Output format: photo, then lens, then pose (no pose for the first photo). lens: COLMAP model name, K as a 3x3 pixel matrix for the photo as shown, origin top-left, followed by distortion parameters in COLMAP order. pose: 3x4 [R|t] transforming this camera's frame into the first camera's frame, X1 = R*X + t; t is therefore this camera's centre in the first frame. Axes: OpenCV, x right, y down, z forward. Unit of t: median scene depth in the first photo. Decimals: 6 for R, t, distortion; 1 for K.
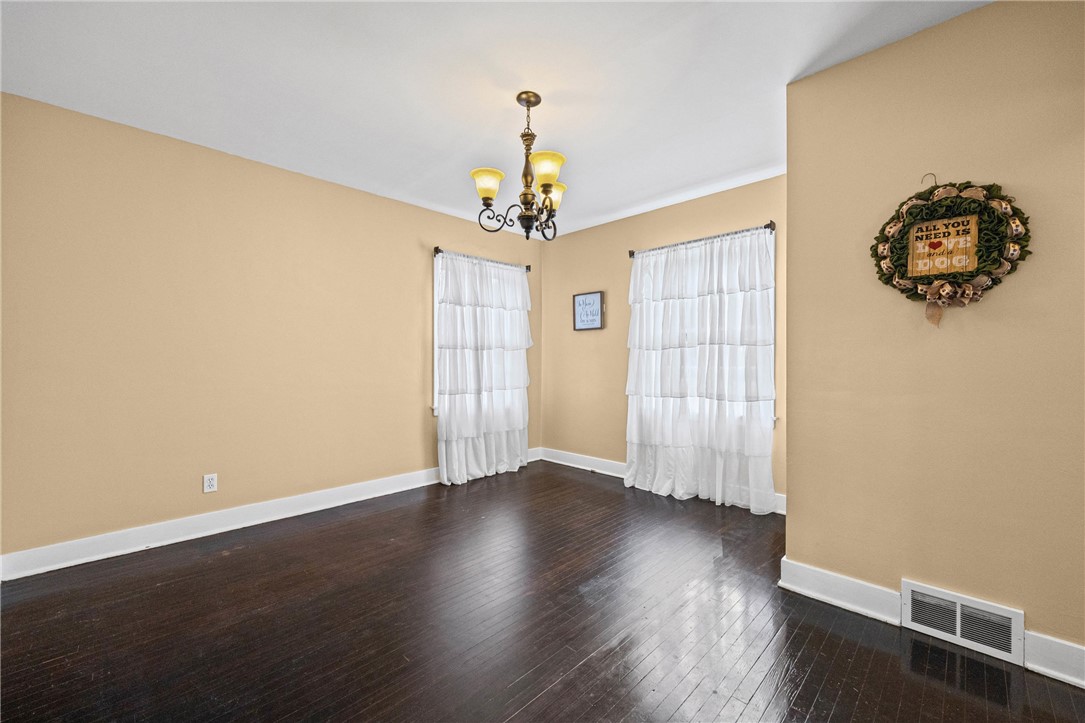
lens RADIAL K [[424.7, 0, 547.8], [0, 424.7, 364.0], [0, 0, 1]] dist [0.001140, 0.000107]
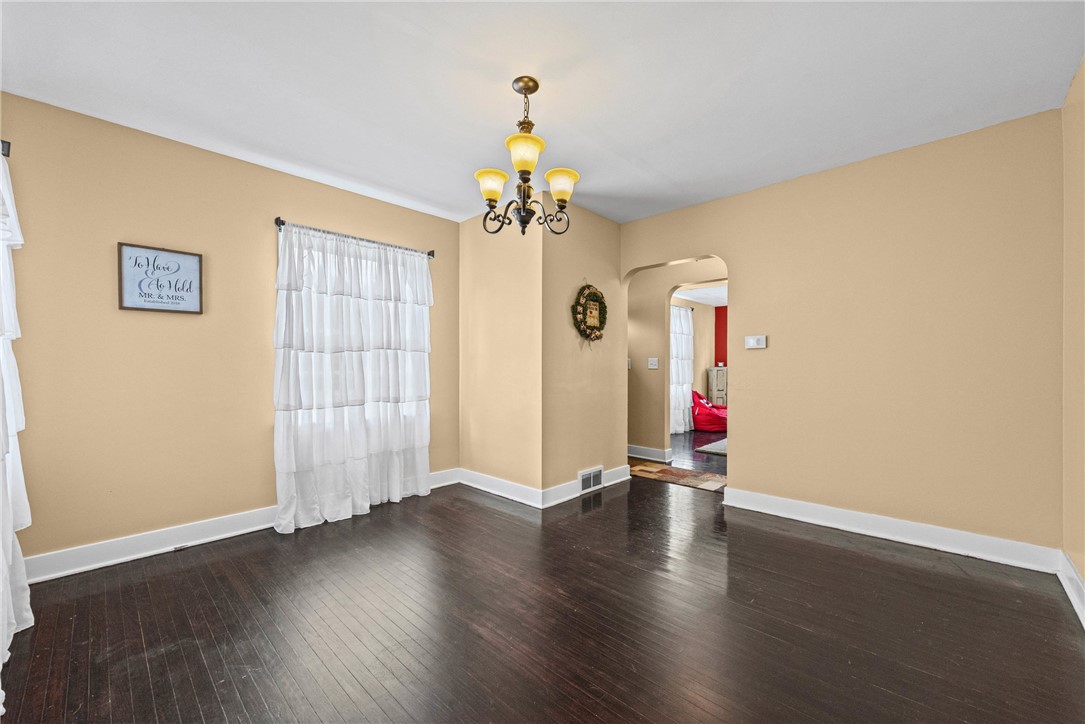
lens RADIAL K [[443.7, 0, 542.0], [0, 443.7, 371.6], [0, 0, 1]] dist [-0.005623, -0.000063]
pose [[-0.016114, -0.011498, 0.999804, -0.671124], [0.008675, 0.999895, 0.011639, -0.001661], [-0.999833, 0.008861, -0.016013, 0.632133]]
